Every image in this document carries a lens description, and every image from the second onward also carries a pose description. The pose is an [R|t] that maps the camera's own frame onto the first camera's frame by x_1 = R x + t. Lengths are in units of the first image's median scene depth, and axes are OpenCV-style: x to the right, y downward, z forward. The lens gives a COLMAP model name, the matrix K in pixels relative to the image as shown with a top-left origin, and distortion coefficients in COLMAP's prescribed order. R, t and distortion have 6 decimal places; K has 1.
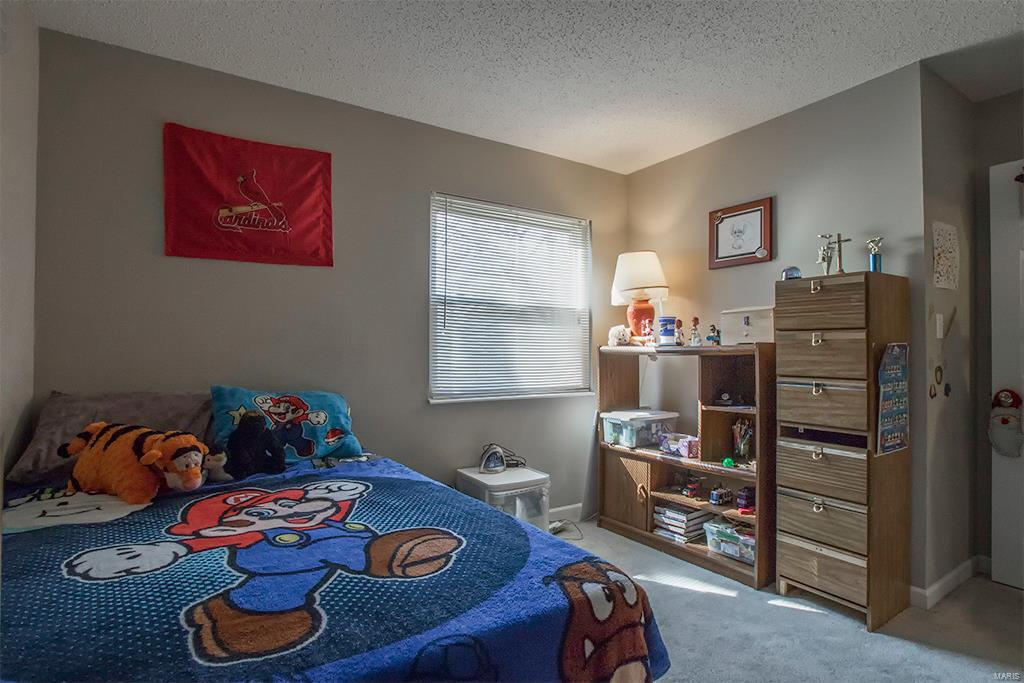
lens RADIAL K [[521.6, 0, 508.6], [0, 521.6, 346.7], [0, 0, 1]] dist [-0.047046, -0.000482]
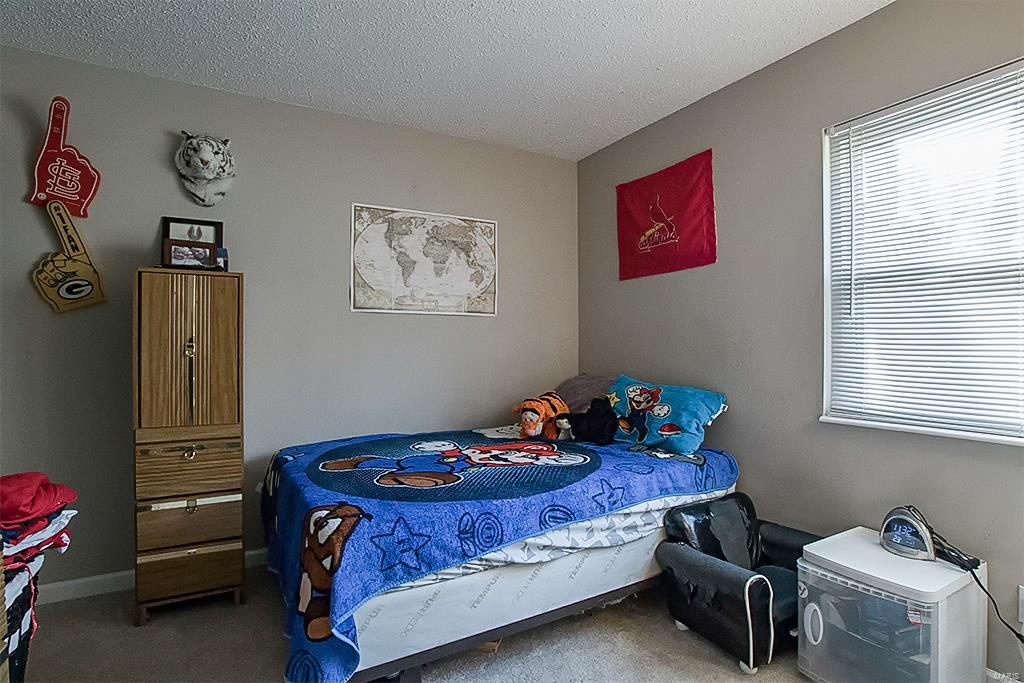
lens RADIAL K [[521.6, 0, 510.3], [0, 521.6, 339.5], [0, 0, 1]] dist [-0.047046, -0.000482]
pose [[-0.069790, -0.018211, -0.997395, 0.713215], [0.006376, 0.999805, -0.018701, 0.006943], [0.997541, -0.007665, -0.069660, 0.741695]]
